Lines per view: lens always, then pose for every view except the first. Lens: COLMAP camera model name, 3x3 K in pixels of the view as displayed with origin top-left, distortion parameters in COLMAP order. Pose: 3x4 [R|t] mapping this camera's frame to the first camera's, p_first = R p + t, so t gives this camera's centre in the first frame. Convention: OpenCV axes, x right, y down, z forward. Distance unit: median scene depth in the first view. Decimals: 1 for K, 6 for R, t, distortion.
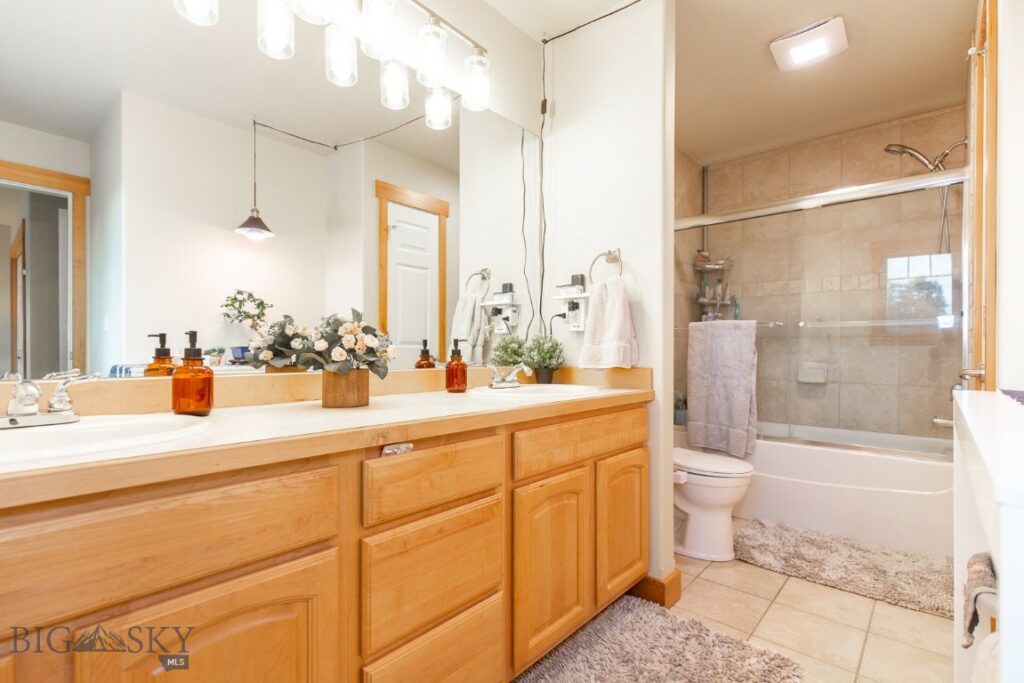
lens RADIAL K [[460.0, 0, 517.3], [0, 460.0, 344.6], [0, 0, 1]] dist [0.010122, -0.003144]
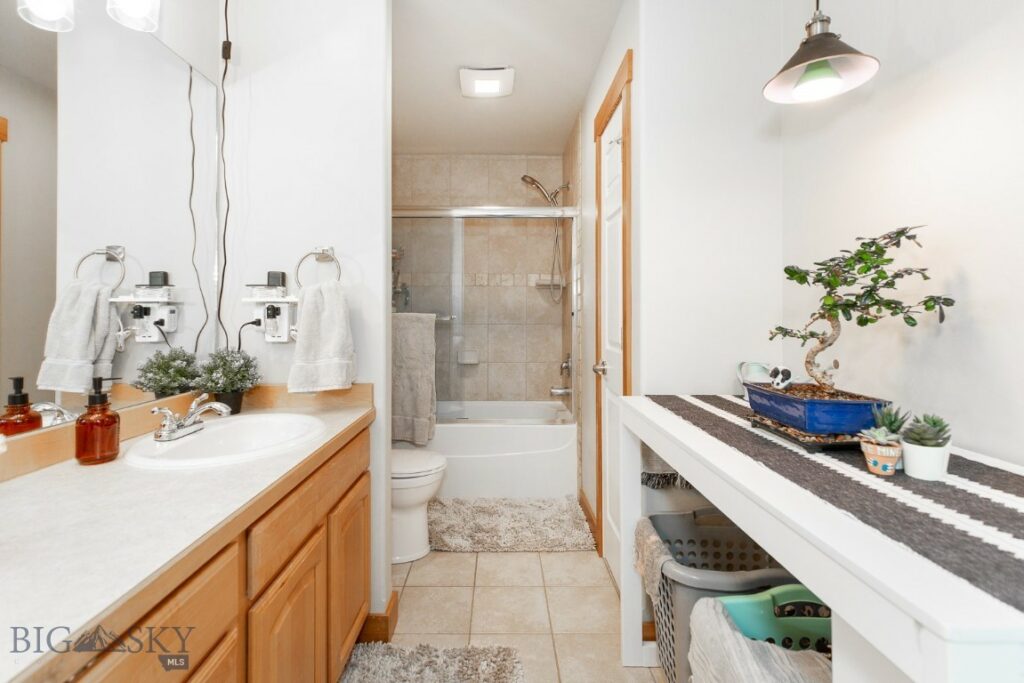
lens RADIAL K [[460.0, 0, 490.7], [0, 460.0, 305.9], [0, 0, 1]] dist [0.010122, -0.003144]
pose [[0.759048, 0.003671, 0.651024, -0.106505], [-0.000201, 0.999985, -0.005405, -0.082797], [-0.651035, 0.003972, 0.759038, 0.126718]]
